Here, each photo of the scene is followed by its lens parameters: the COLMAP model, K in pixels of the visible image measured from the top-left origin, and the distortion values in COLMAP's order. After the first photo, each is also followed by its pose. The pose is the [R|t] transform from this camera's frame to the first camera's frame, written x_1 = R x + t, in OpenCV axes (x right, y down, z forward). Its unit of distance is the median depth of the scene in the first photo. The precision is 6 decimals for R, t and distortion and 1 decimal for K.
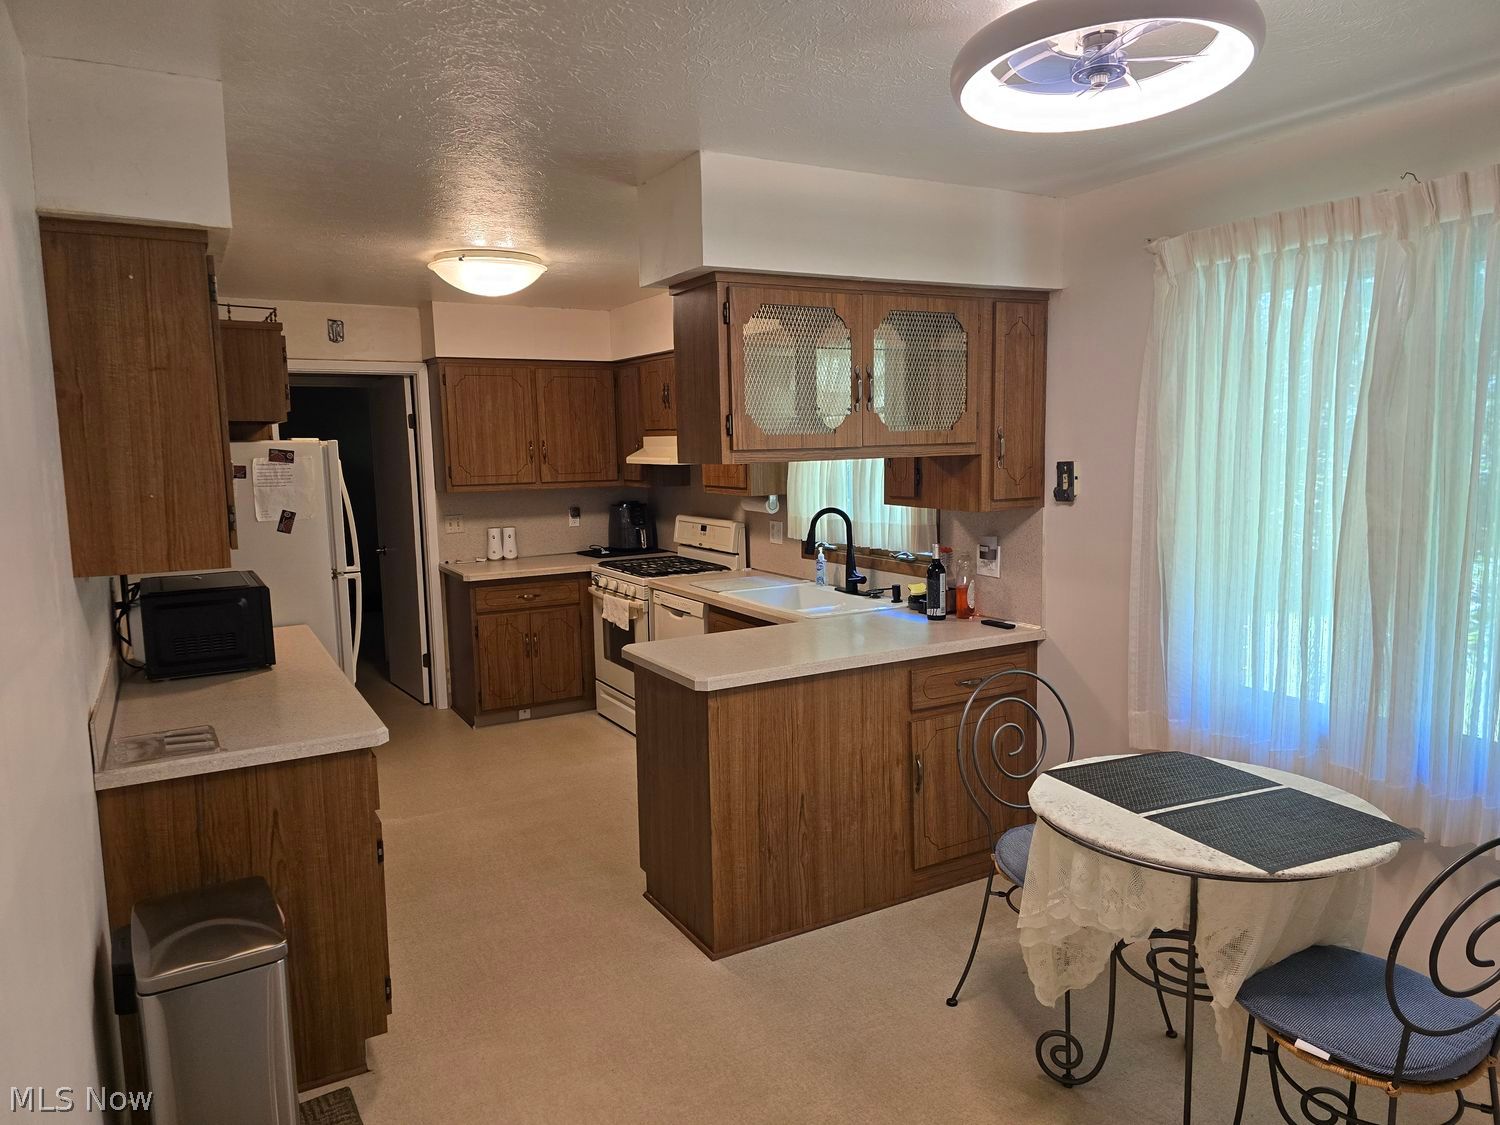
lens RADIAL K [[1003.8, 0, 759.1], [0, 1003.8, 564.3], [0, 0, 1]] dist [0.080251, -0.087672]
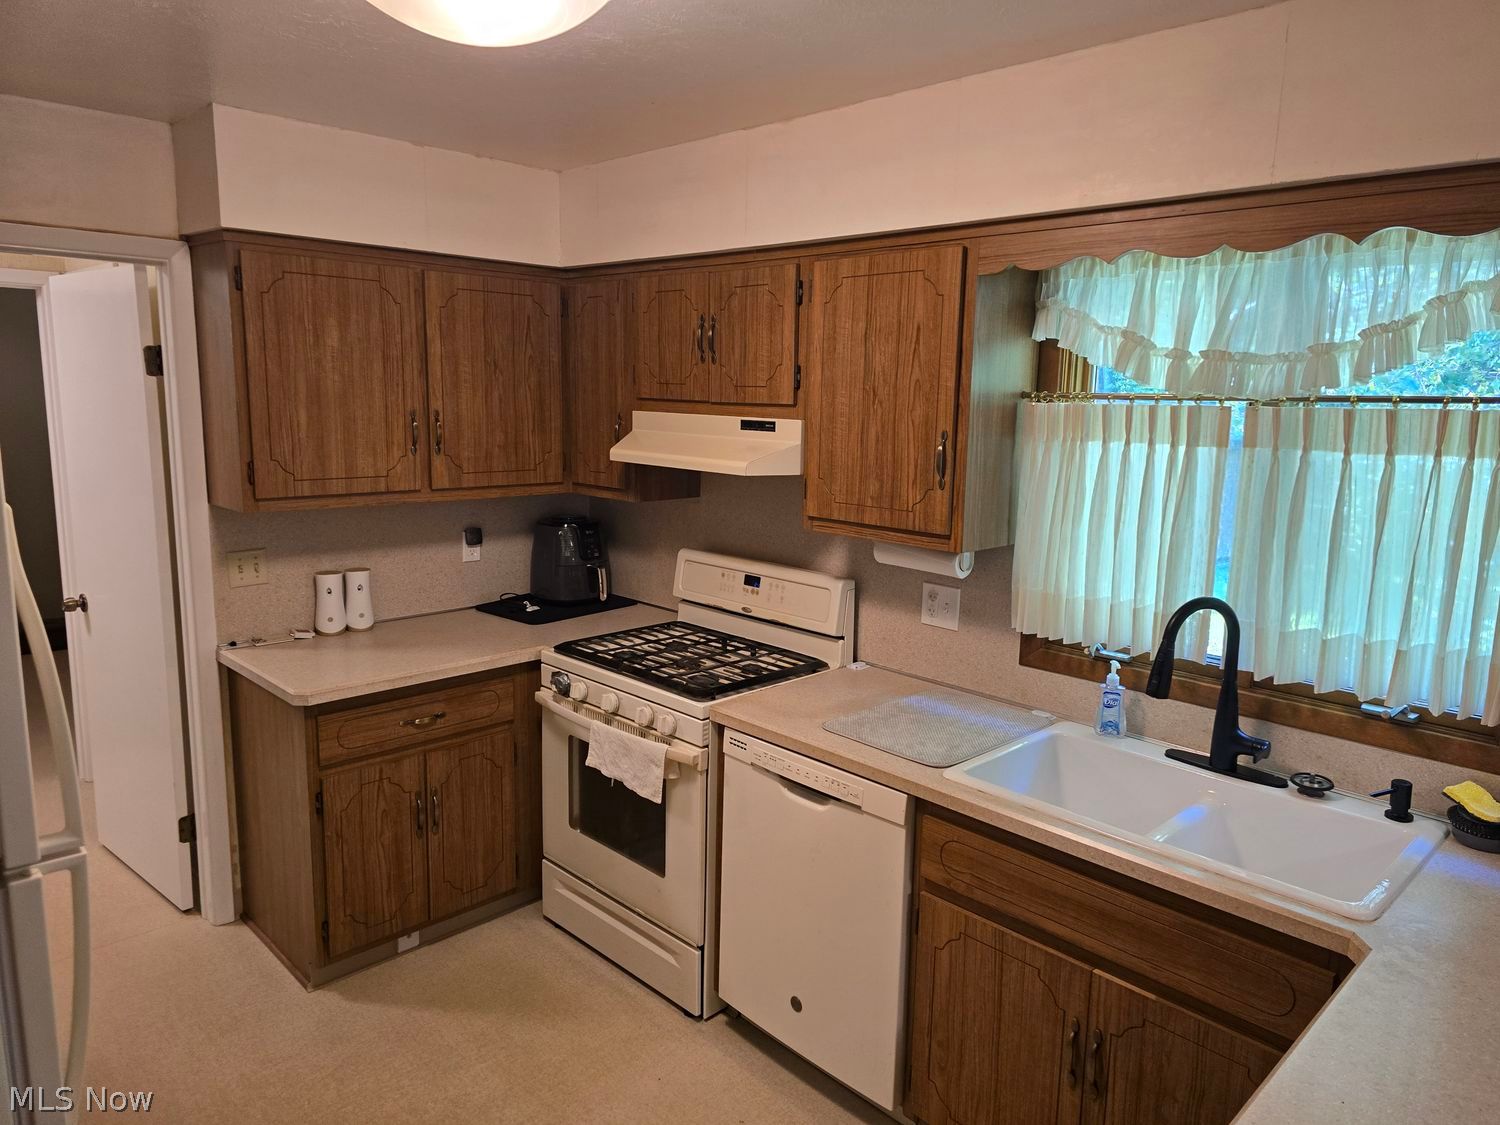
lens RADIAL K [[1003.2, 0, 747.4], [0, 1003.2, 554.2], [0, 0, 1]] dist [0.056290, -0.002503]
pose [[0.967713, -0.002336, 0.252045, -0.296819], [-0.007748, 0.999209, 0.039010, -0.108926], [-0.251936, -0.039703, 0.966929, 0.700419]]
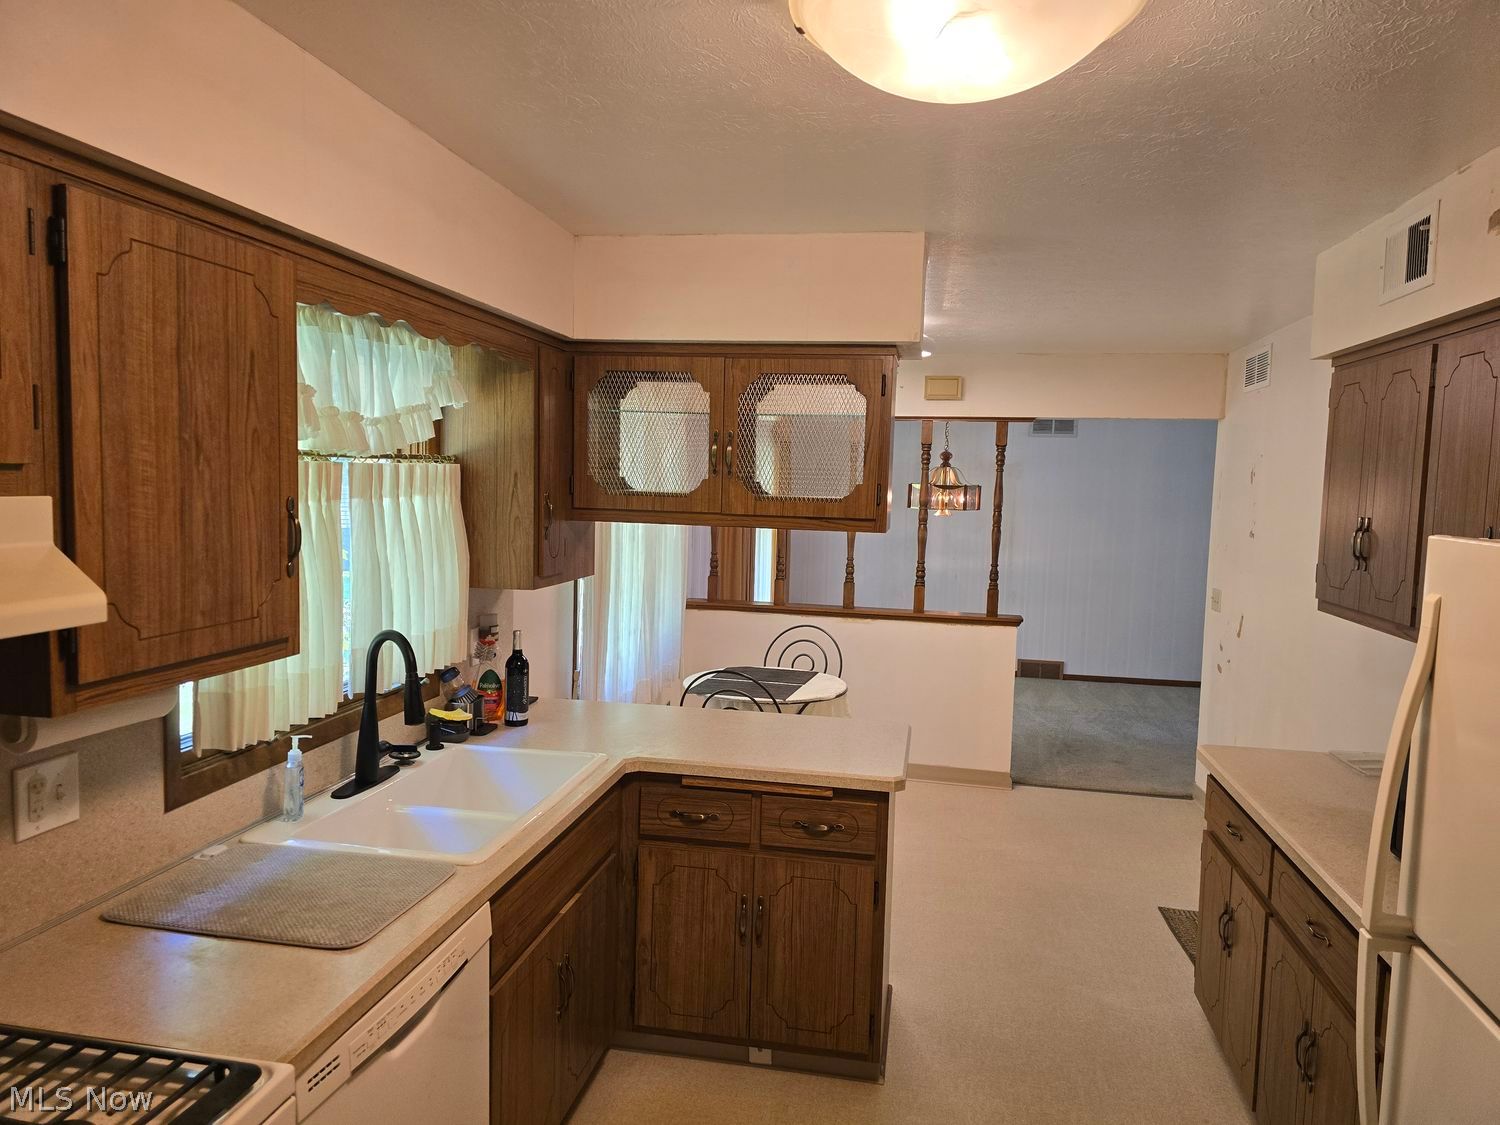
lens RADIAL K [[1003.8, 0, 759.1], [0, 1003.8, 564.3], [0, 0, 1]] dist [0.080251, -0.087672]
pose [[-0.765334, -0.052748, 0.641469, -0.491768], [0.070078, 0.983882, 0.164515, -0.193558], [-0.639807, 0.170861, -0.749302, 1.488364]]
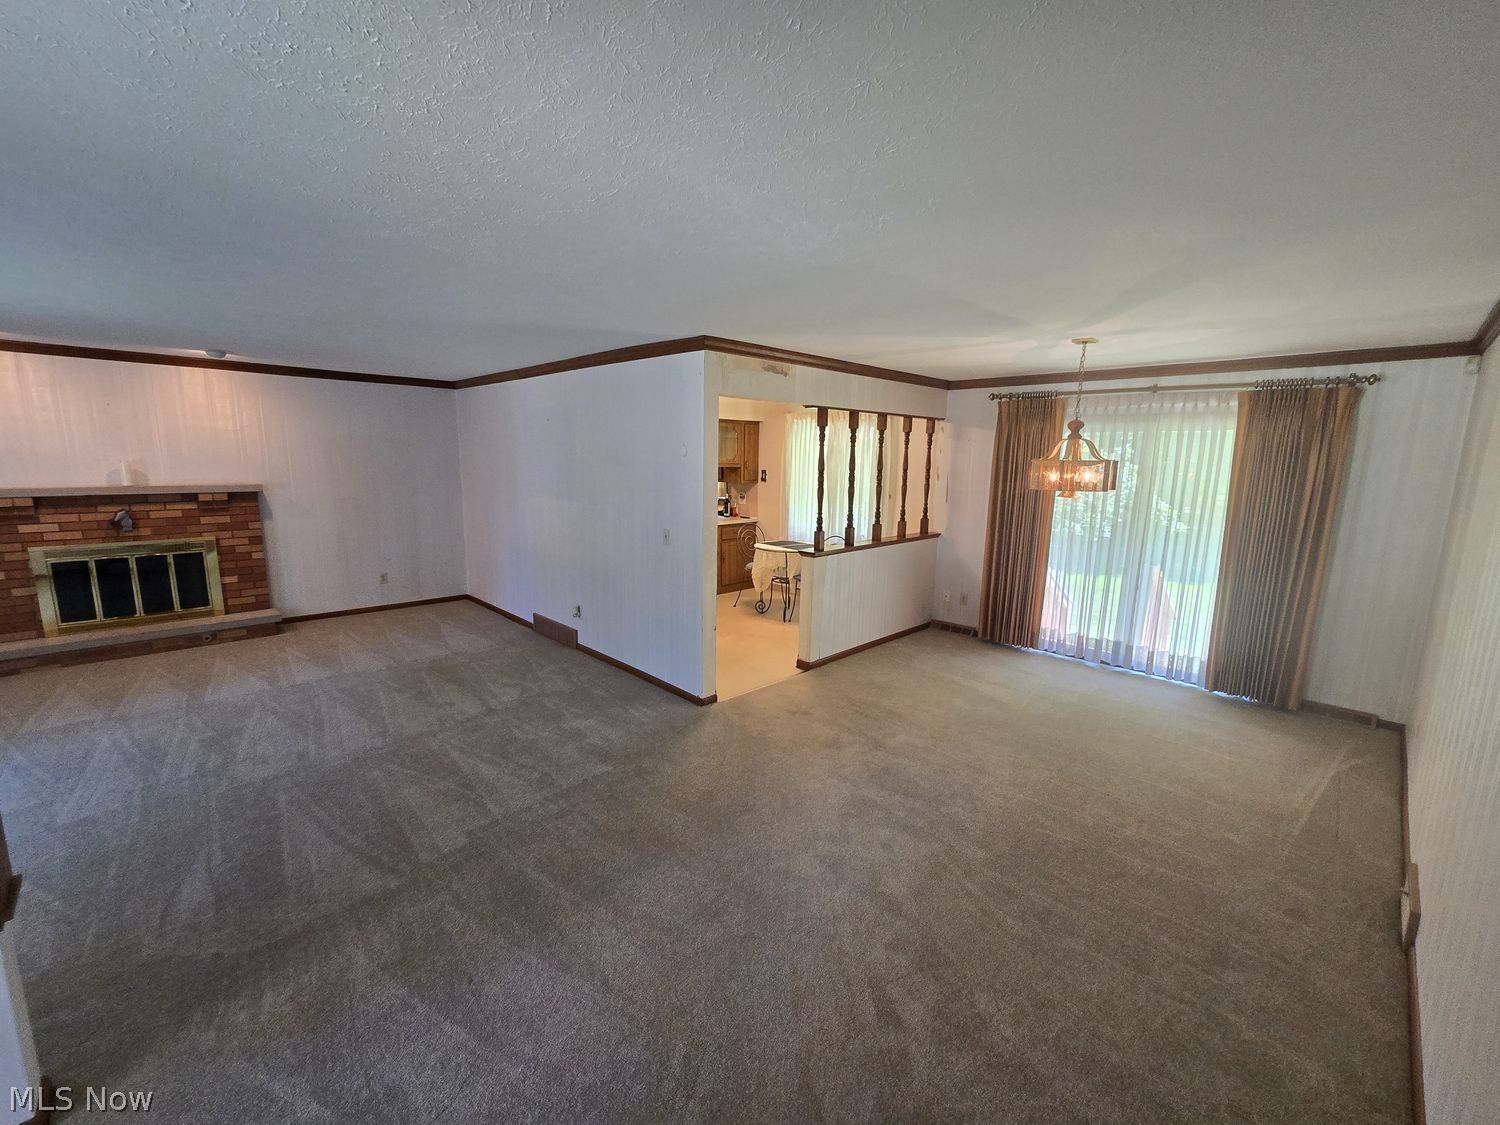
lens RADIAL K [[616.7, 0, 745.3], [0, 616.7, 562.5], [0, 0, 1]] dist [-0.003515, 0.000038]
pose [[0.968401, -0.006859, 0.249304, -0.276439], [-0.004775, 0.998929, 0.046028, 0.112862], [-0.249353, -0.045763, 0.967331, -0.998831]]
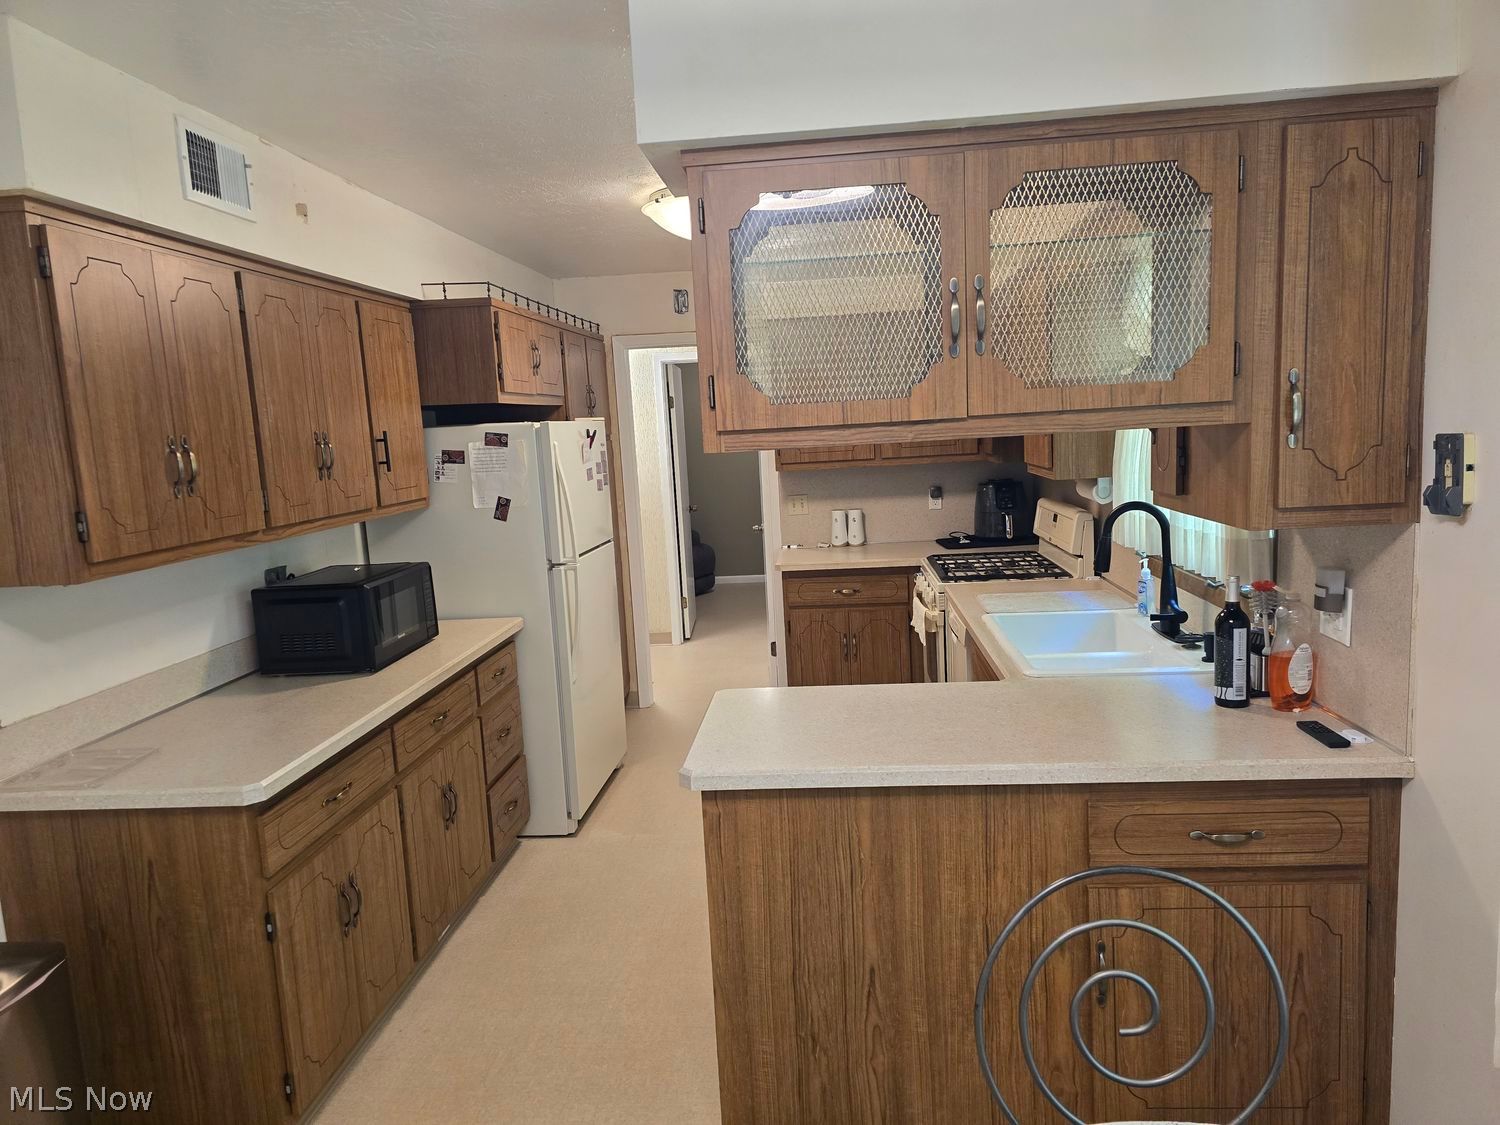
lens RADIAL K [[993.8, 0, 760.4], [0, 993.8, 566.2], [0, 0, 1]] dist [0.052745, -0.048488]
pose [[0.830685, 0.056799, -0.553837, 0.271523], [-0.033893, 0.998096, 0.051525, -0.046648], [0.555710, -0.024030, 0.831029, 0.370742]]
